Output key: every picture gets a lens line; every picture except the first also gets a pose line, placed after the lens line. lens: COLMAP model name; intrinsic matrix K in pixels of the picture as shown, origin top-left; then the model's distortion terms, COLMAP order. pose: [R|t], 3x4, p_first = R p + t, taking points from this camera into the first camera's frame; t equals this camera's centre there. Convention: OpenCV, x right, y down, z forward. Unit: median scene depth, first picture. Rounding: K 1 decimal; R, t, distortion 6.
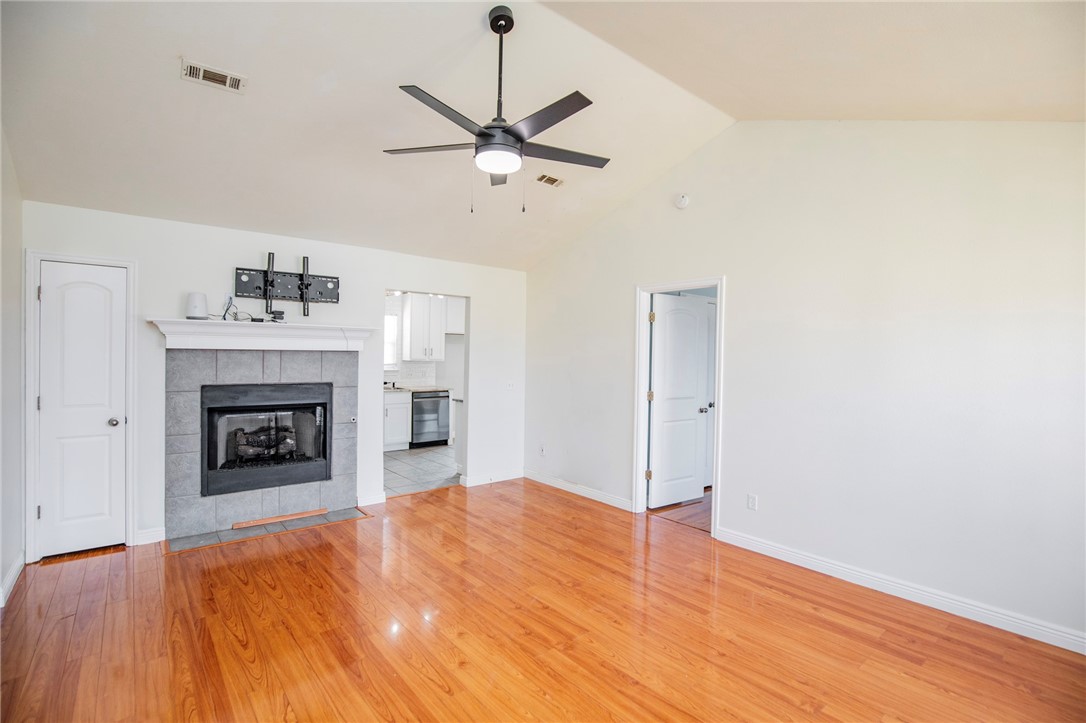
lens RADIAL K [[506.0, 0, 550.4], [0, 506.0, 361.2], [0, 0, 1]] dist [-0.026496, -0.000223]
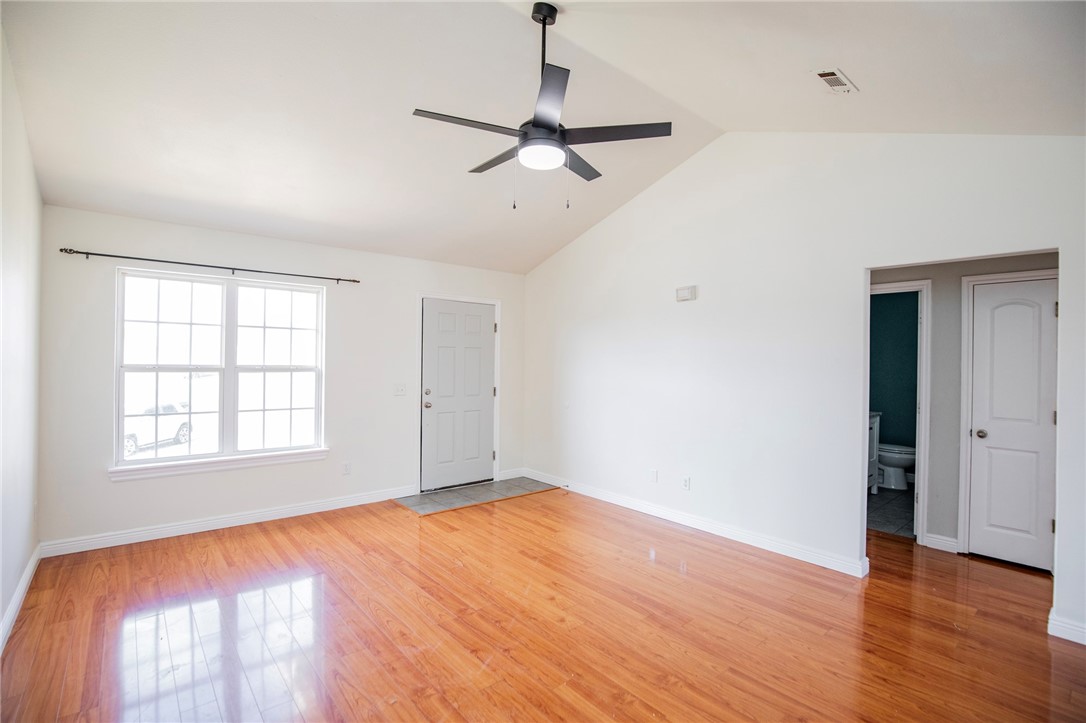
lens RADIAL K [[506.0, 0, 550.4], [0, 506.0, 361.2], [0, 0, 1]] dist [-0.026496, -0.000223]
pose [[-0.999471, -0.031128, -0.009378, -0.082537], [-0.031301, 0.999331, 0.018905, -0.011689], [0.008783, 0.019189, -0.999777, 1.326183]]
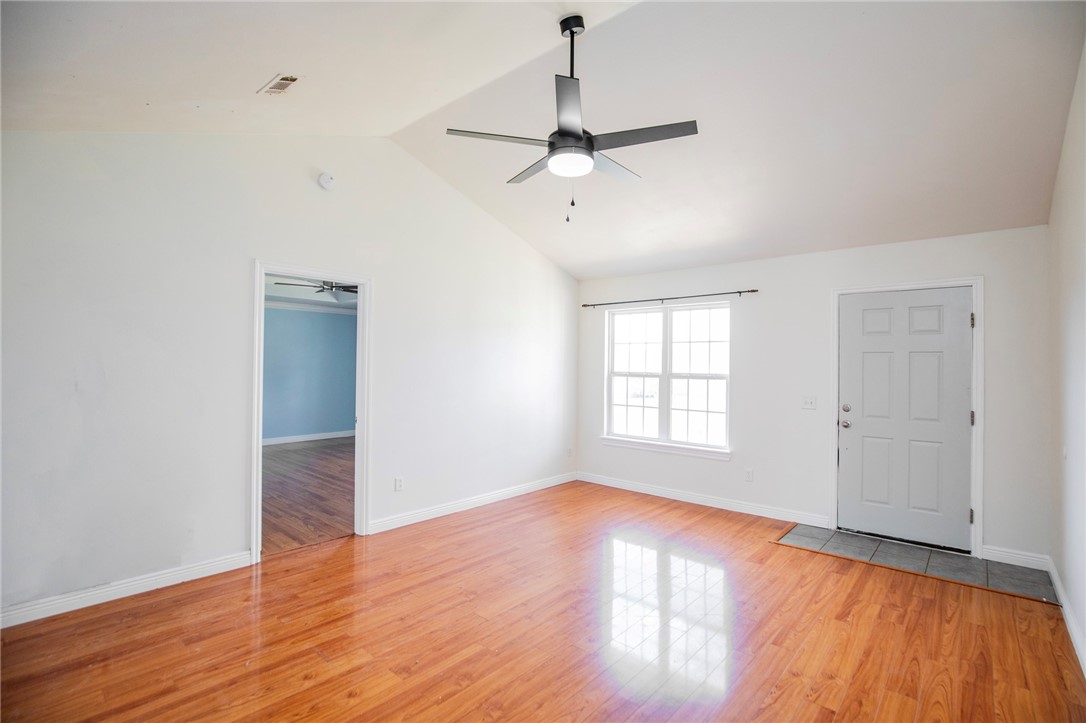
lens RADIAL K [[506.0, 0, 550.4], [0, 506.0, 361.2], [0, 0, 1]] dist [-0.026496, -0.000223]
pose [[-0.153557, -0.009681, 0.988092, -0.734107], [-0.000014, 0.999952, 0.009795, -0.007571], [-0.988140, 0.001491, -0.153550, 0.798173]]
